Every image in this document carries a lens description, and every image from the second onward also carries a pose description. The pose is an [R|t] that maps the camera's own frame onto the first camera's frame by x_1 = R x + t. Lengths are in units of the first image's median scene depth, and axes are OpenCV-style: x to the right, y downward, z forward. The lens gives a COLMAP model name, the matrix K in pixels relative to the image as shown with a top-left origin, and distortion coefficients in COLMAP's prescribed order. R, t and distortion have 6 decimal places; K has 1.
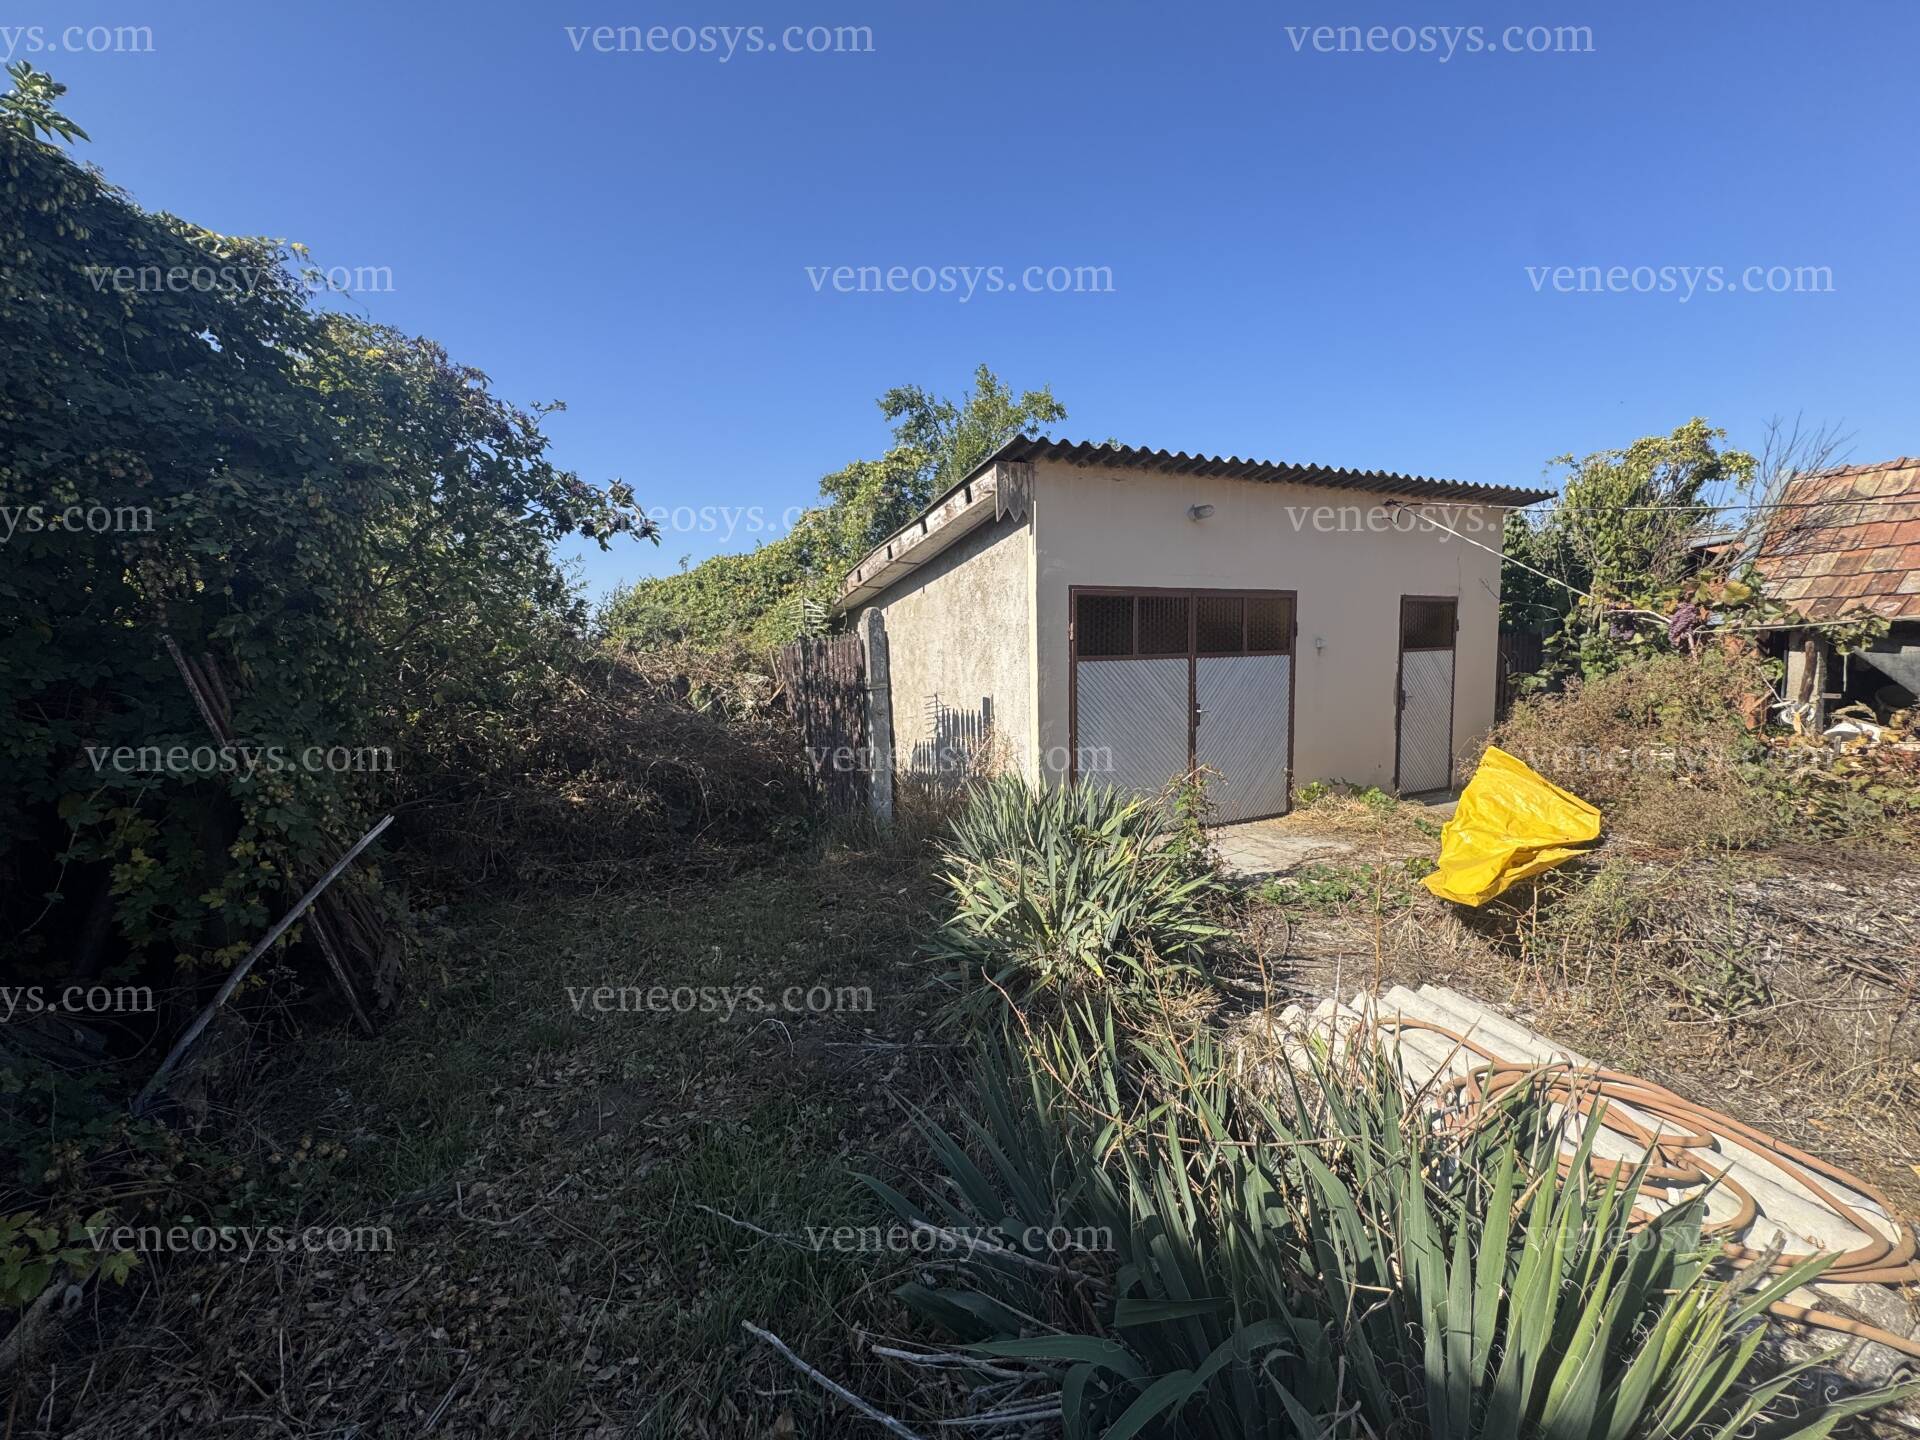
lens RADIAL K [[766.8, 0, 956.8], [0, 766.8, 718.0], [0, 0, 1]] dist [-0.004156, -0.000001]
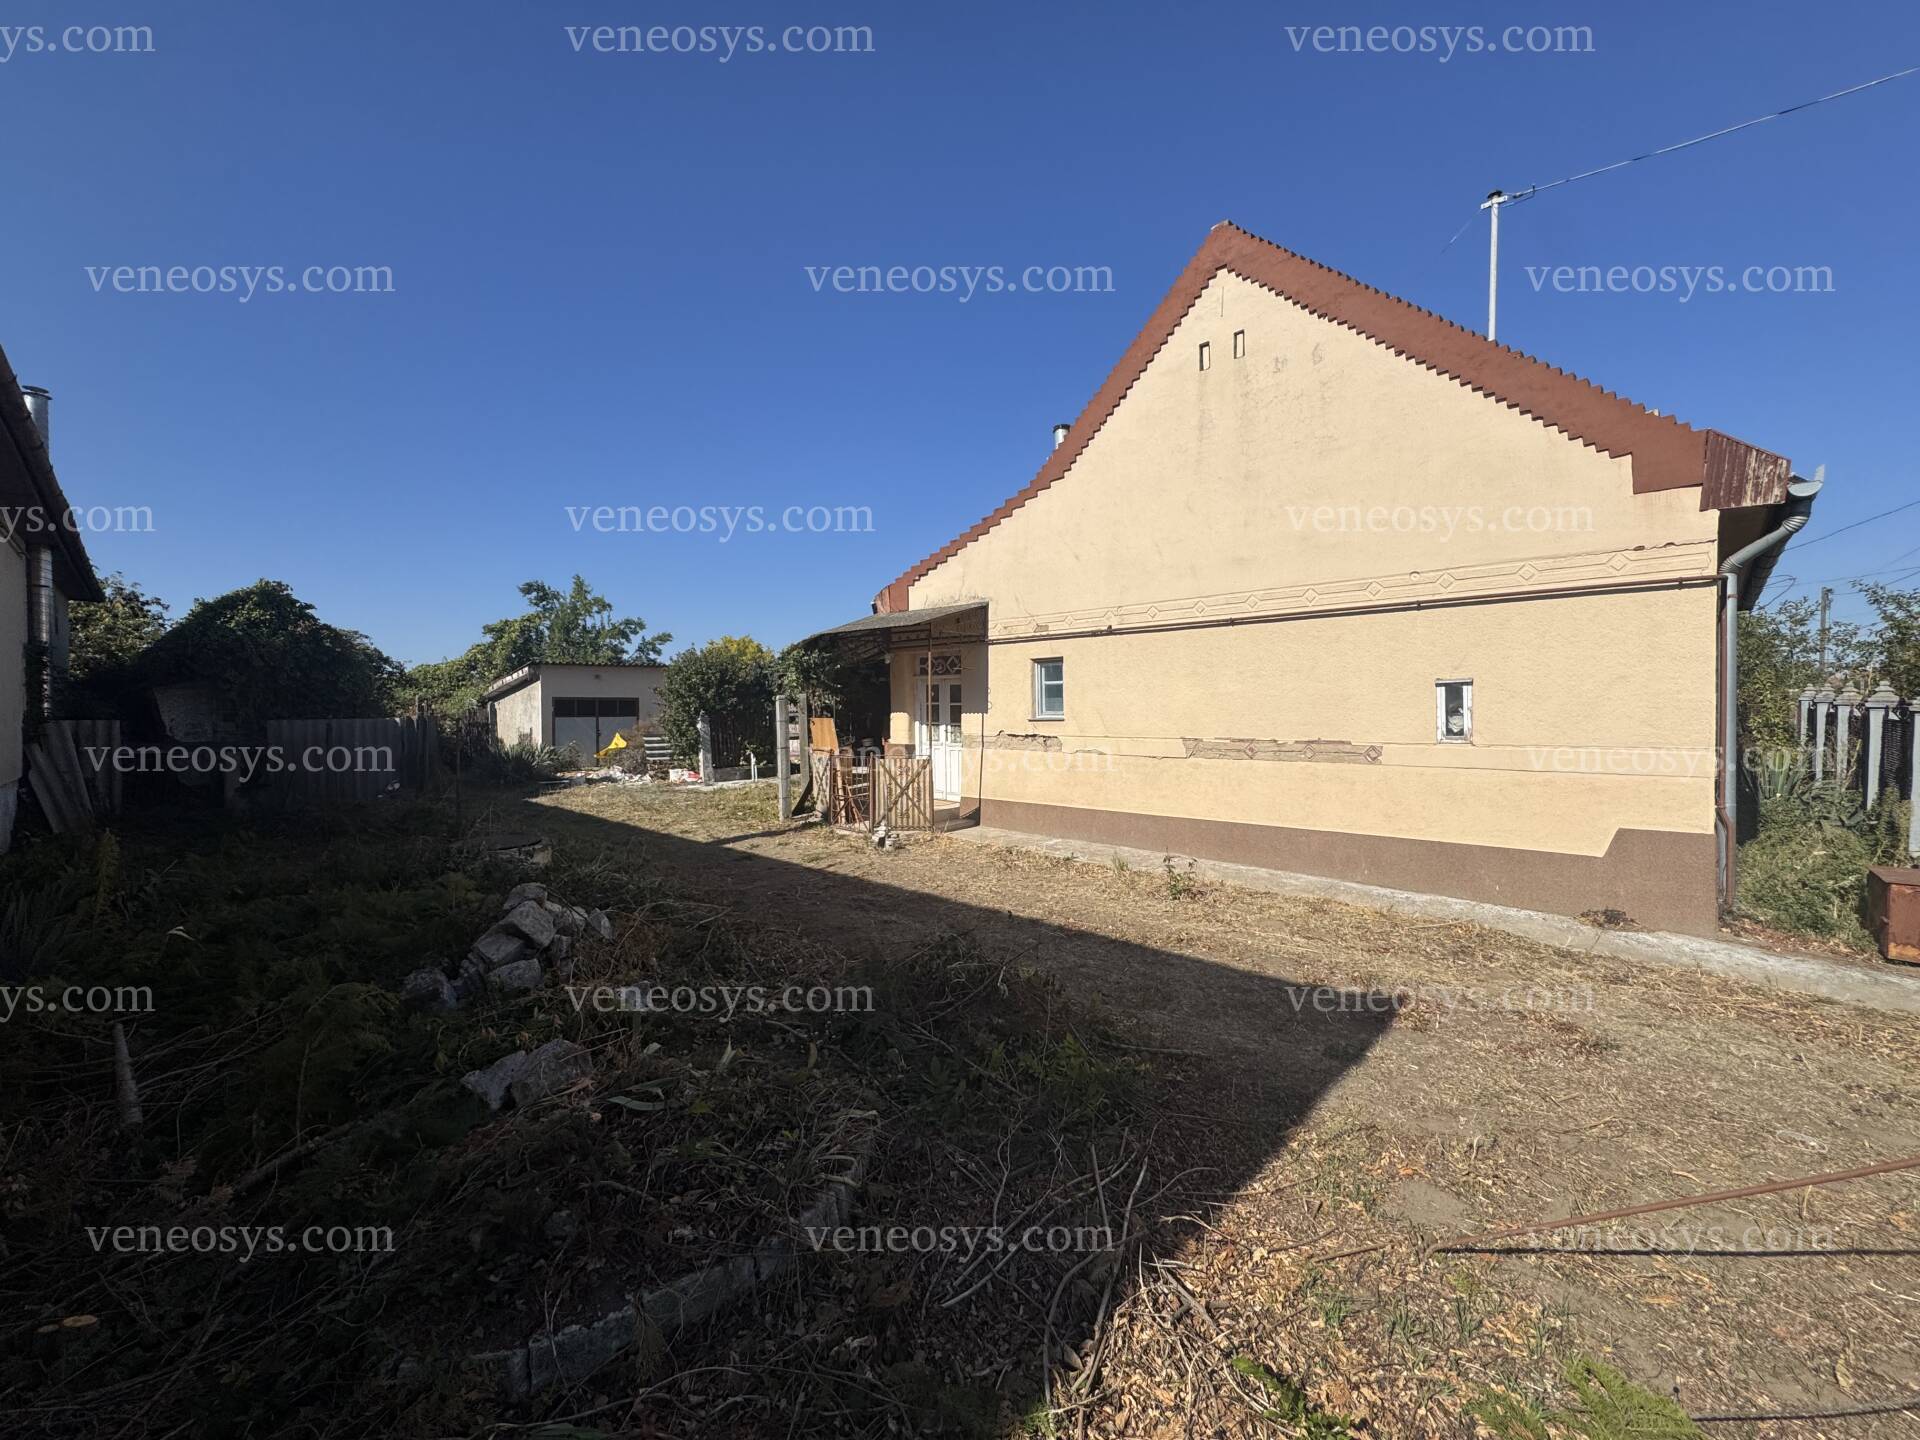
lens RADIAL K [[766.8, 0, 947.2], [0, 766.8, 724.0], [0, 0, 1]] dist [-0.004156, -0.000001]
pose [[0.937055, 0.011582, 0.348990, 0.154632], [0.016314, 0.996906, -0.076887, 0.065431], [-0.348801, 0.077741, 0.933967, -0.745413]]
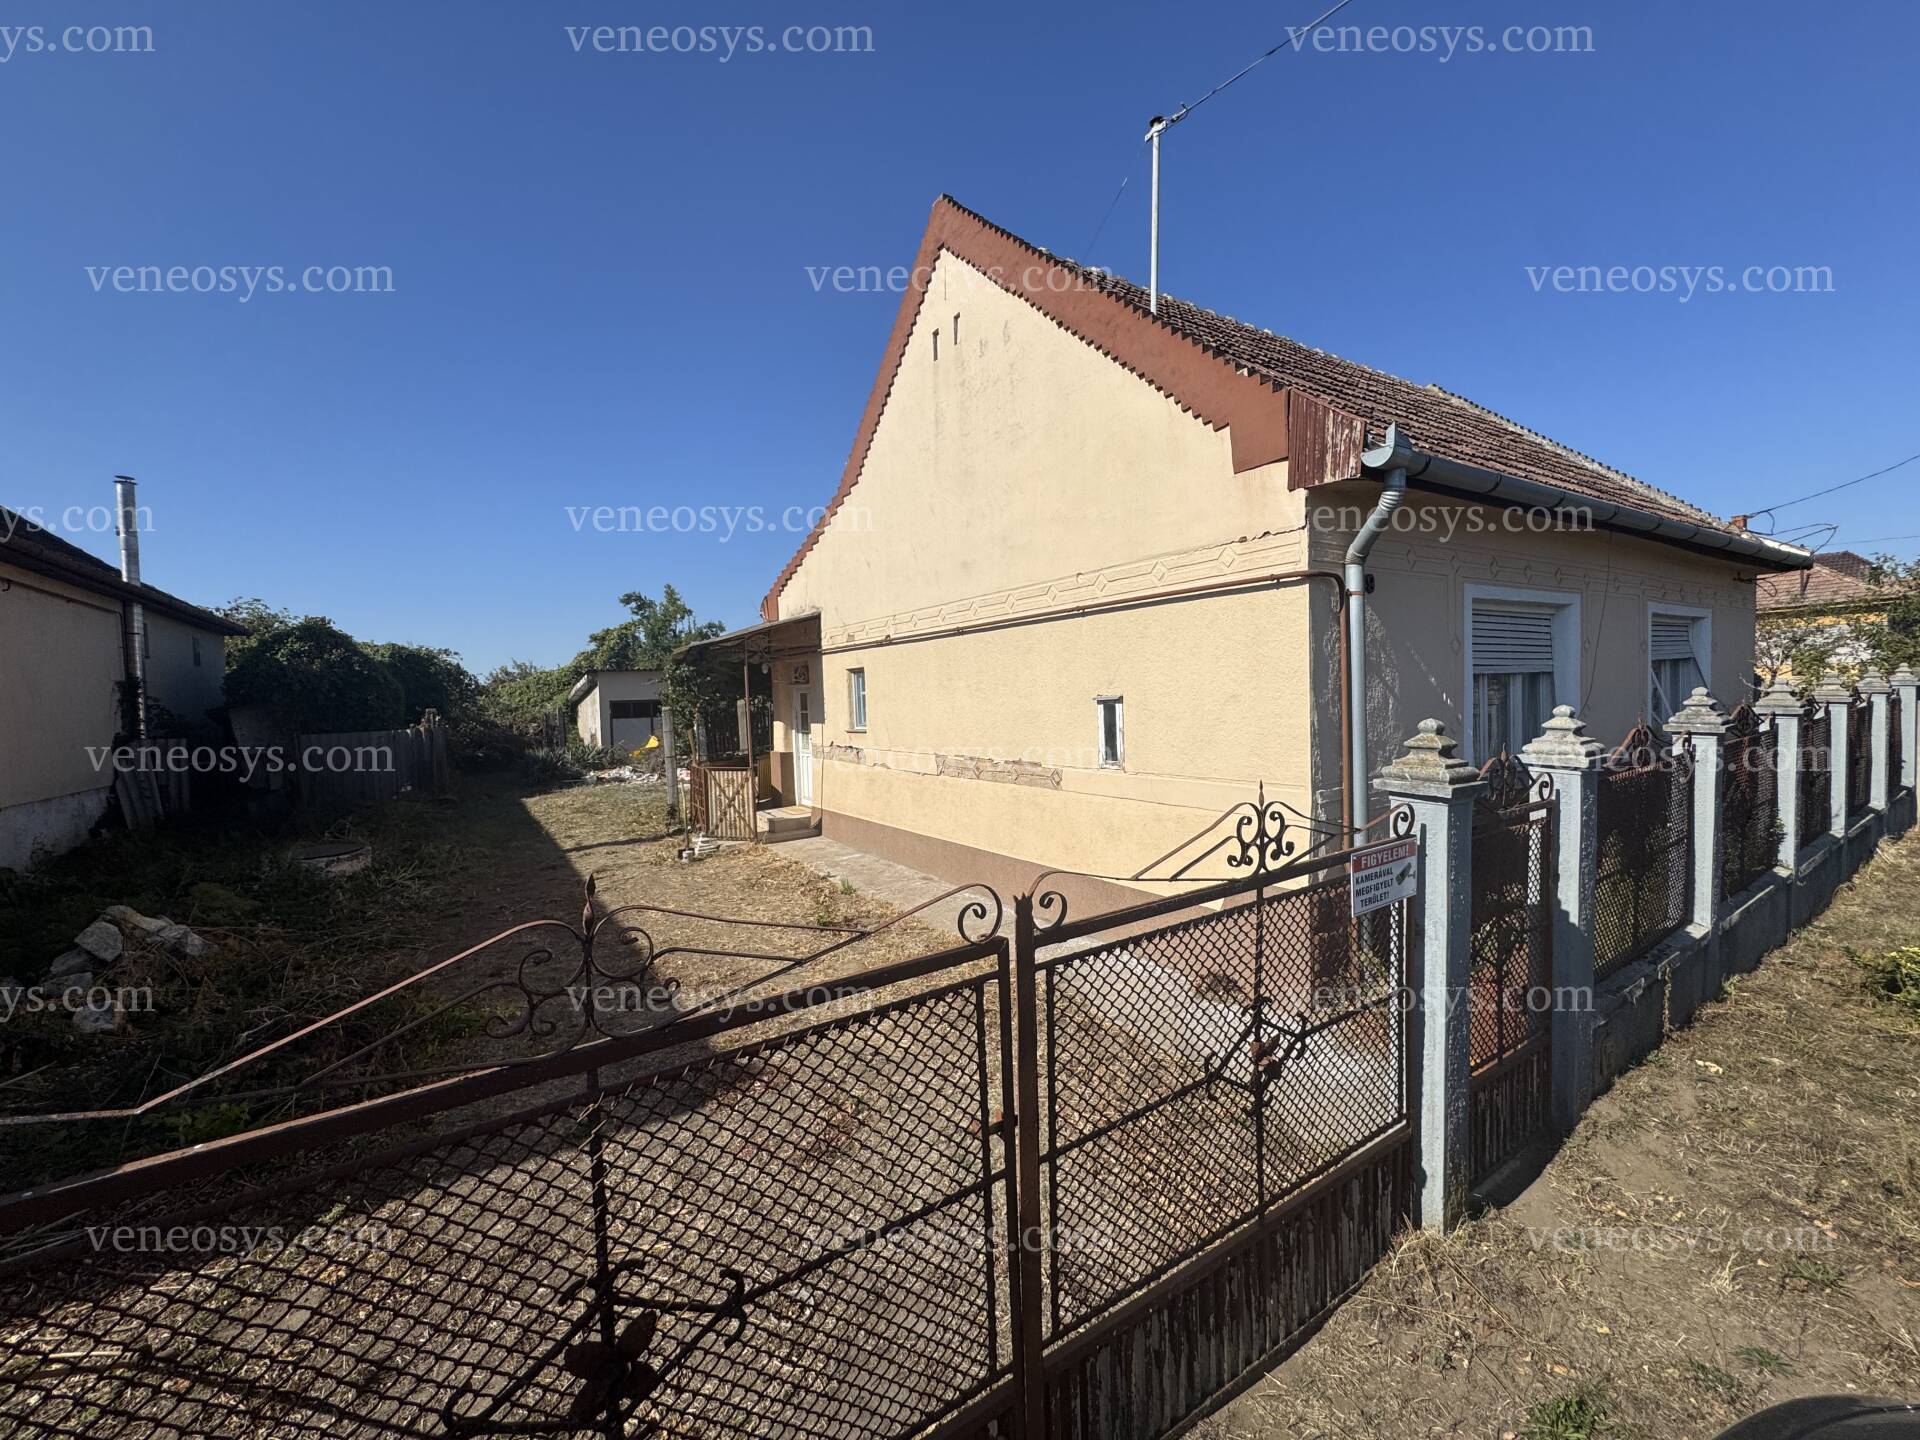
lens RADIAL K [[766.8, 0, 944.3], [0, 766.8, 722.0], [0, 0, 1]] dist [-0.004156, -0.000001]
pose [[0.992017, -0.010424, 0.125676, 0.336828], [0.018155, 0.998001, -0.060527, 0.053128], [-0.124794, 0.062326, 0.990223, -0.783451]]
